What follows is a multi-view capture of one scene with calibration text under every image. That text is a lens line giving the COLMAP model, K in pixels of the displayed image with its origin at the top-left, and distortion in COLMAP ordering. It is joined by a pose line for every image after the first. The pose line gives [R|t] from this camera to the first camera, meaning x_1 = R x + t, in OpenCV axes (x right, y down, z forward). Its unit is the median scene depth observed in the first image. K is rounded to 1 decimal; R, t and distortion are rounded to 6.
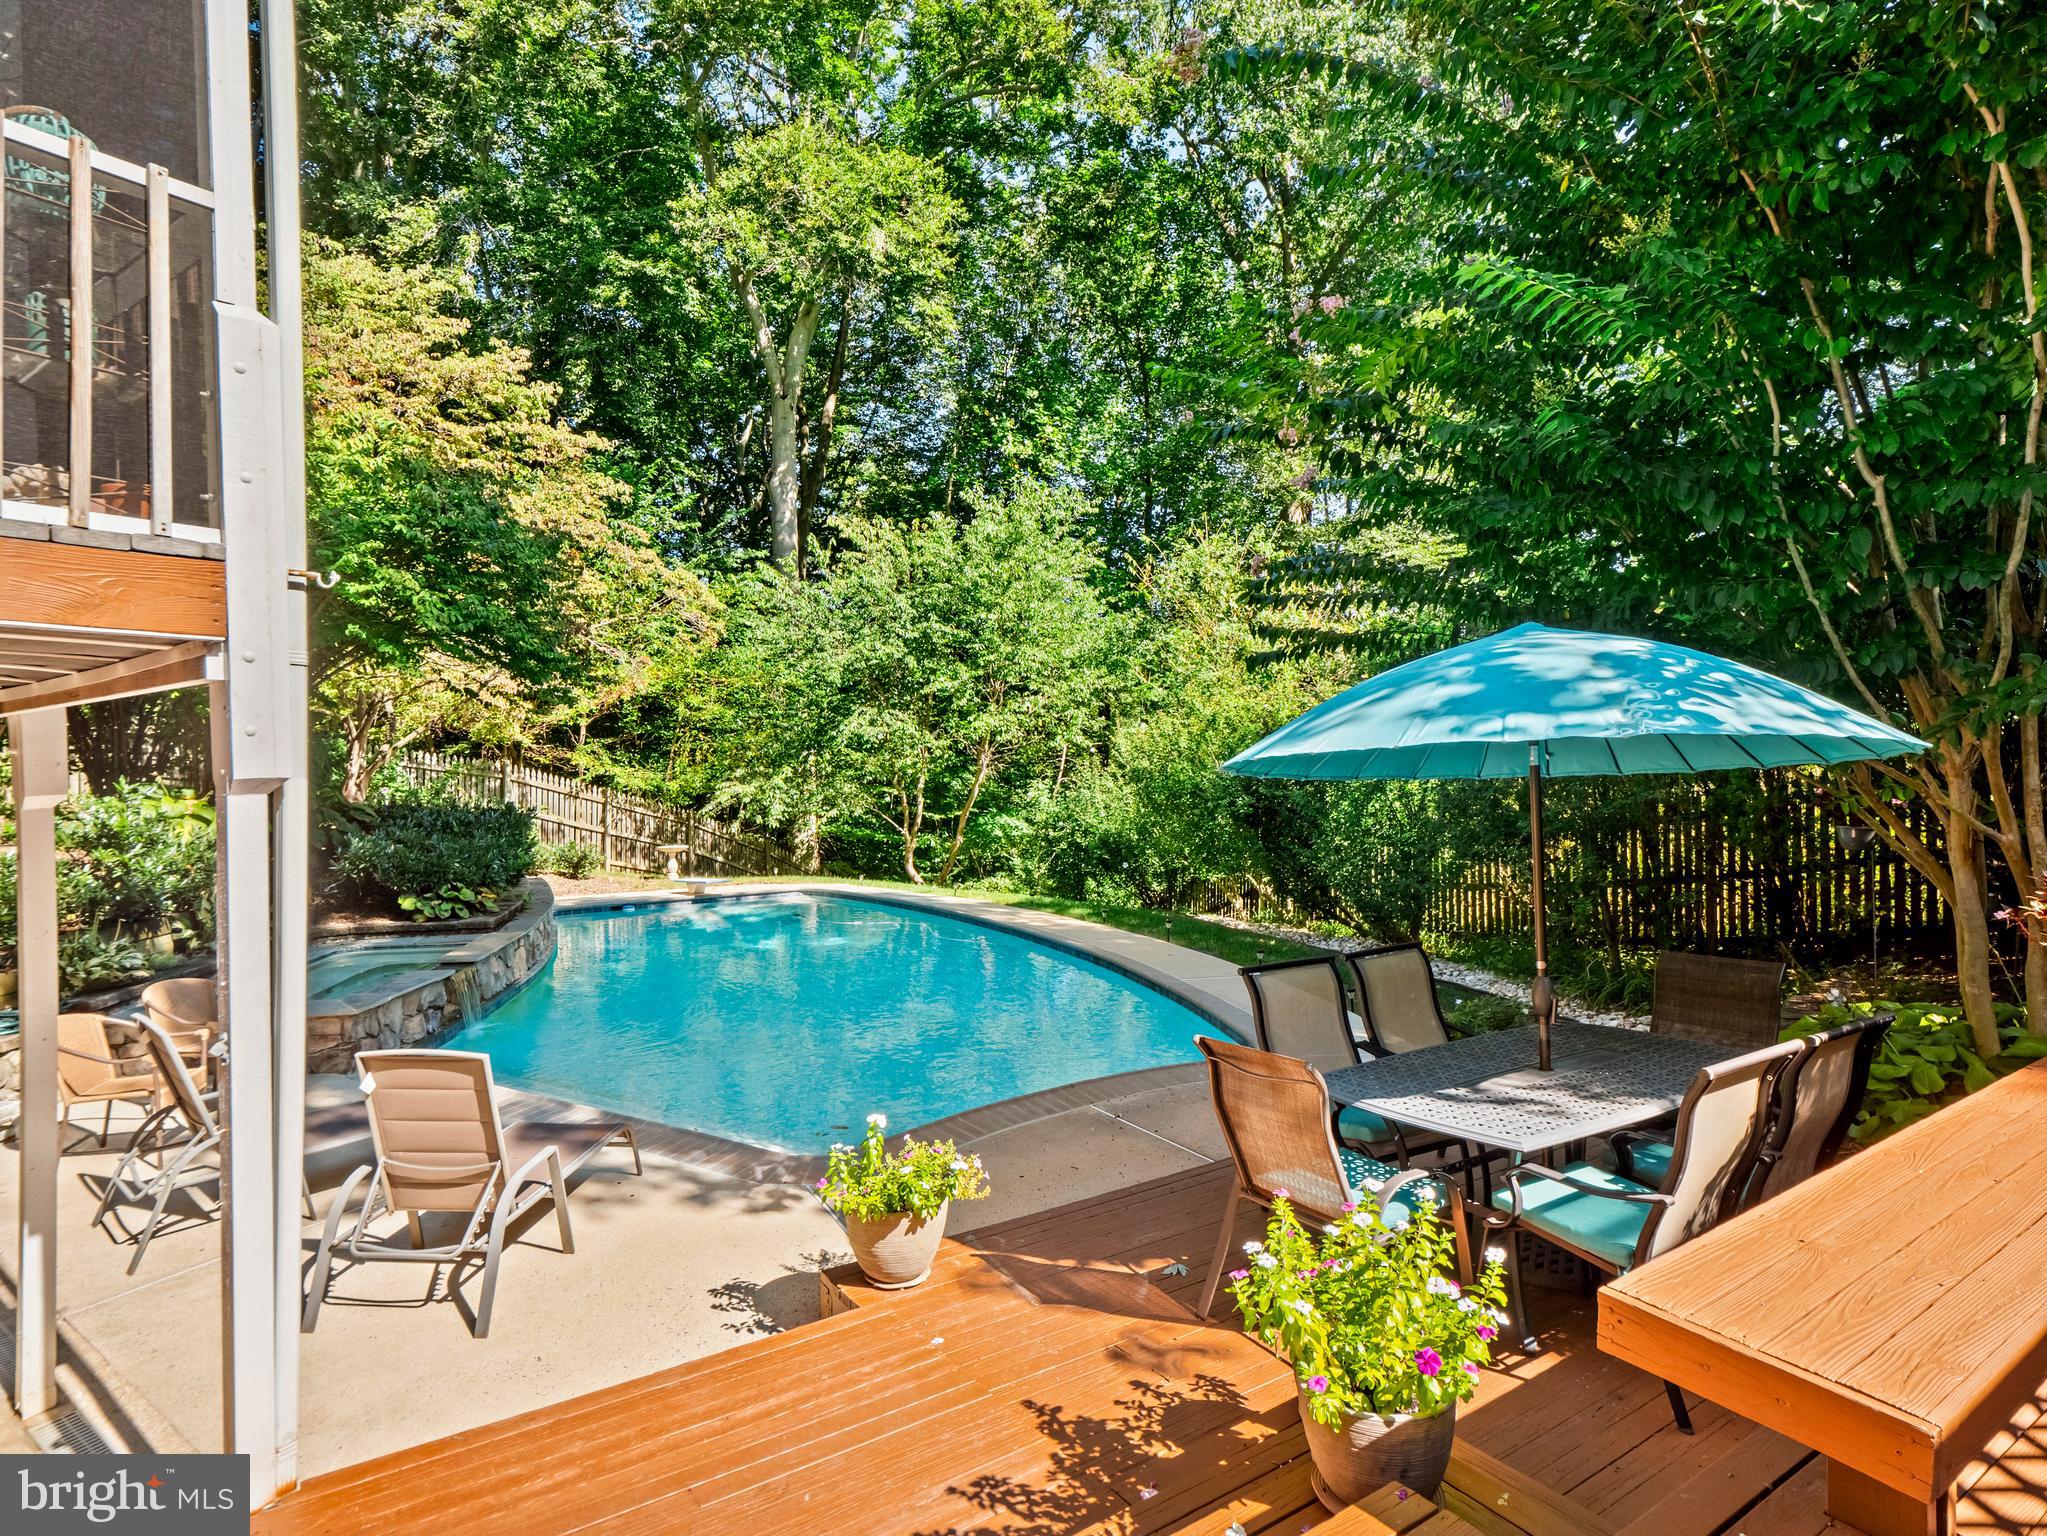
lens RADIAL K [[1100.9, 0, 1028.8], [0, 1100.9, 759.4], [0, 0, 1]] dist [-0.007275, 0.001506]
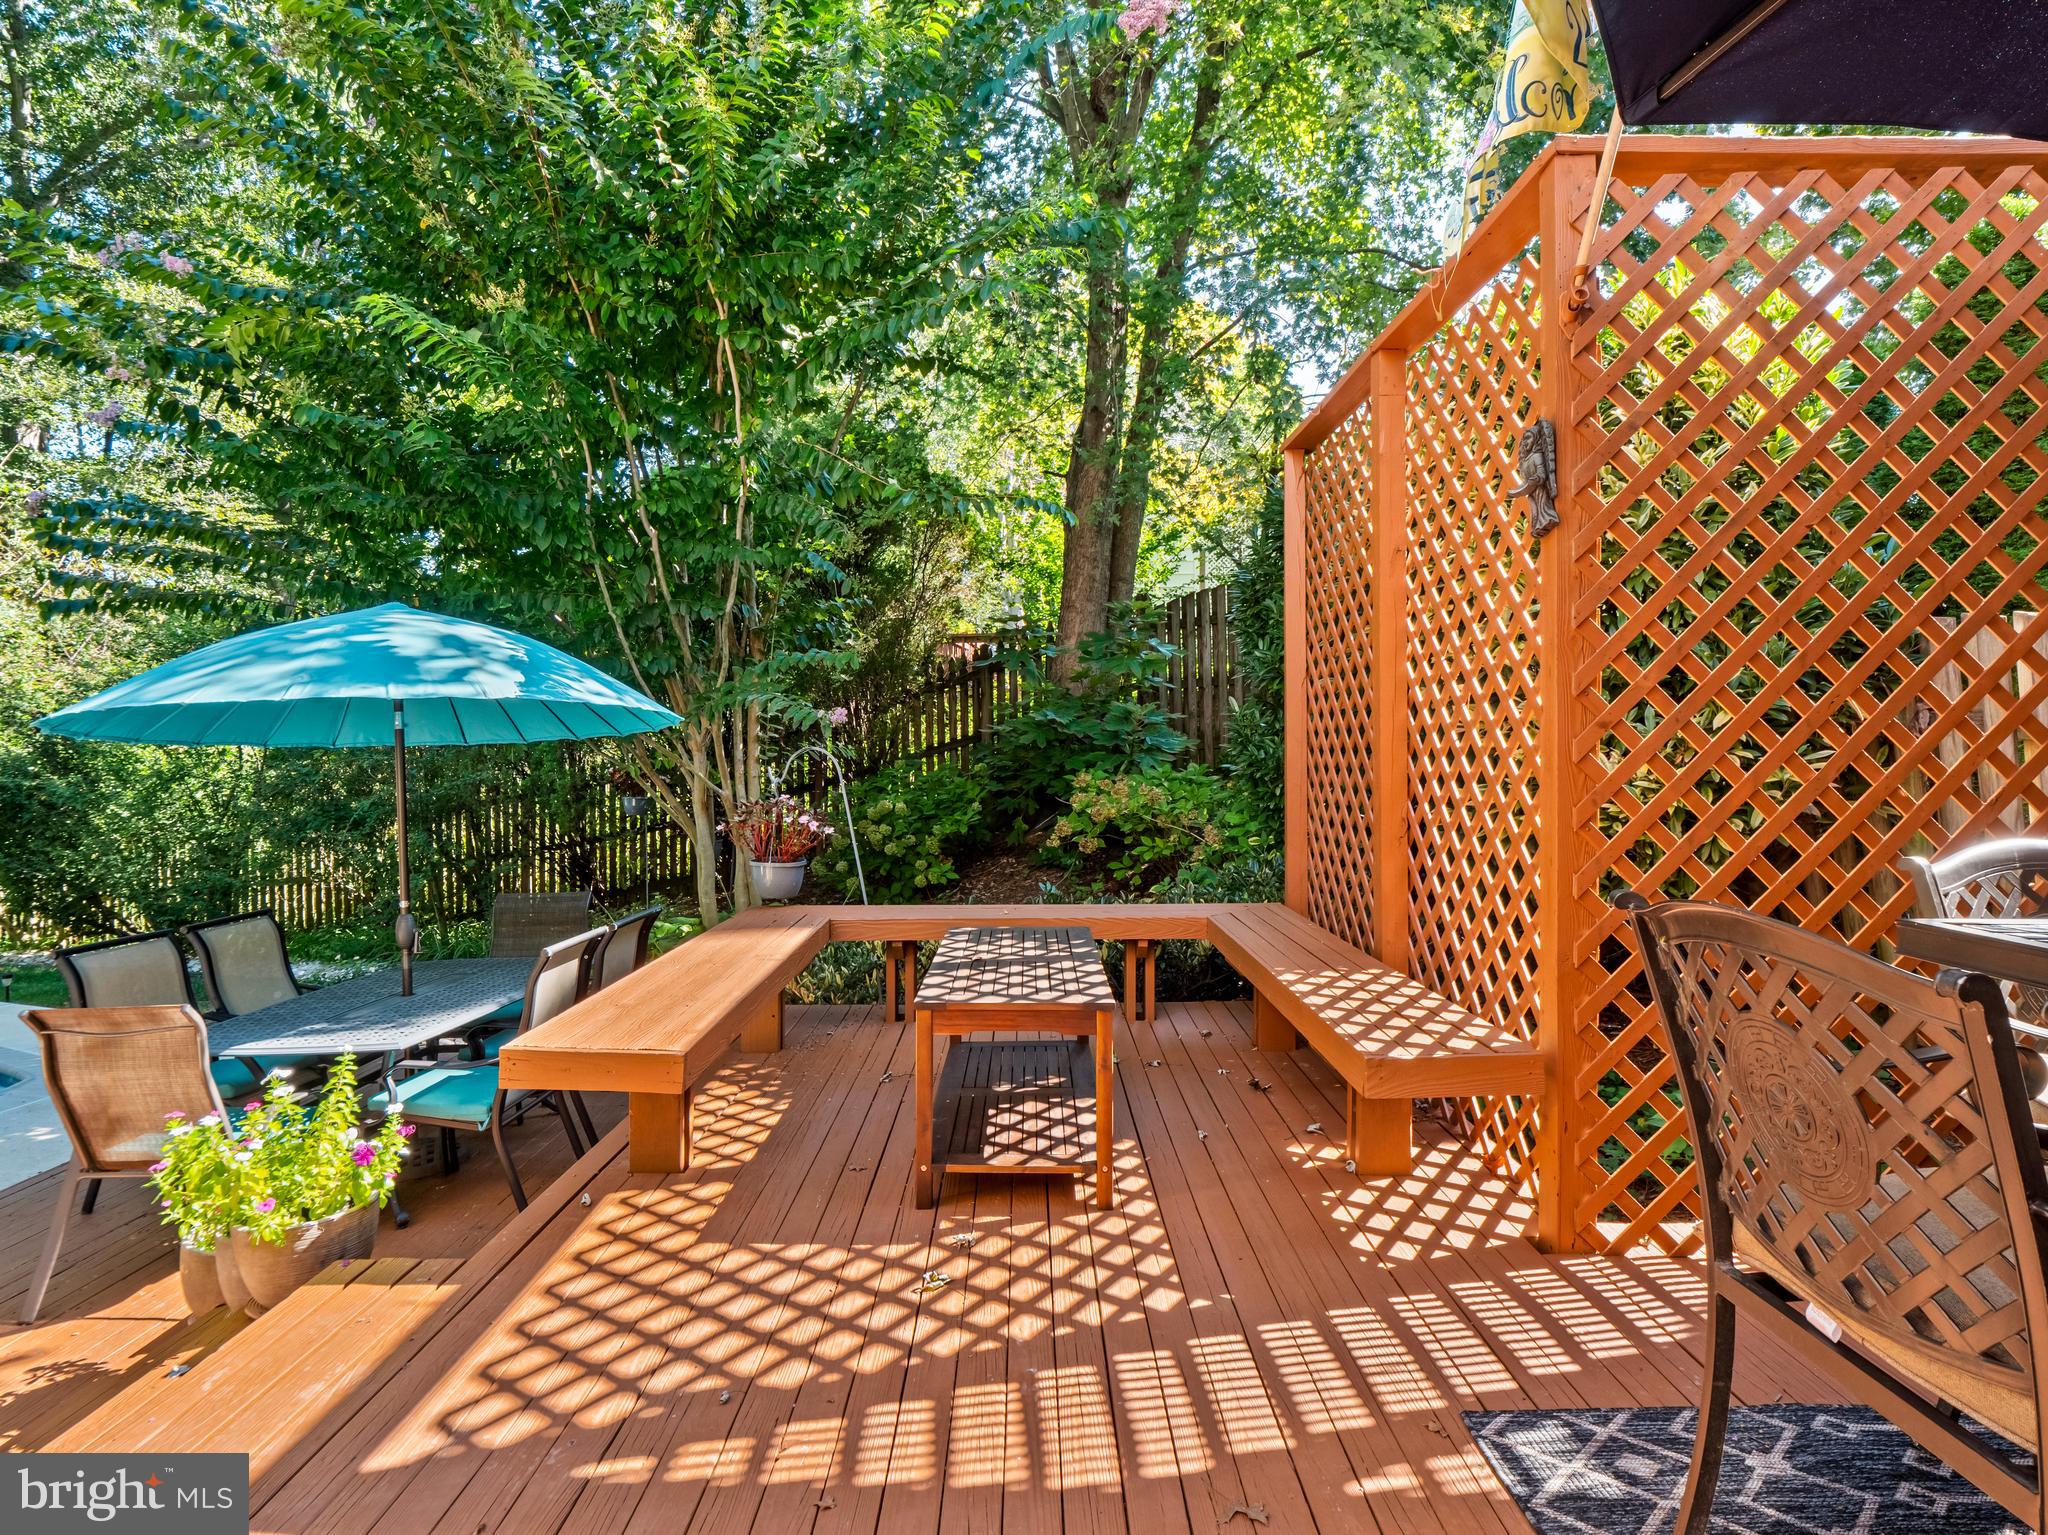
lens RADIAL K [[1101.5, 0, 1029.4], [0, 1101.5, 758.8], [0, 0, 1]] dist [-0.007275, 0.001506]
pose [[0.546039, 0.008108, 0.837721, -0.117205], [-0.006849, 0.999963, -0.005214, 0.032090], [-0.837732, -0.002891, 0.546074, -0.142844]]
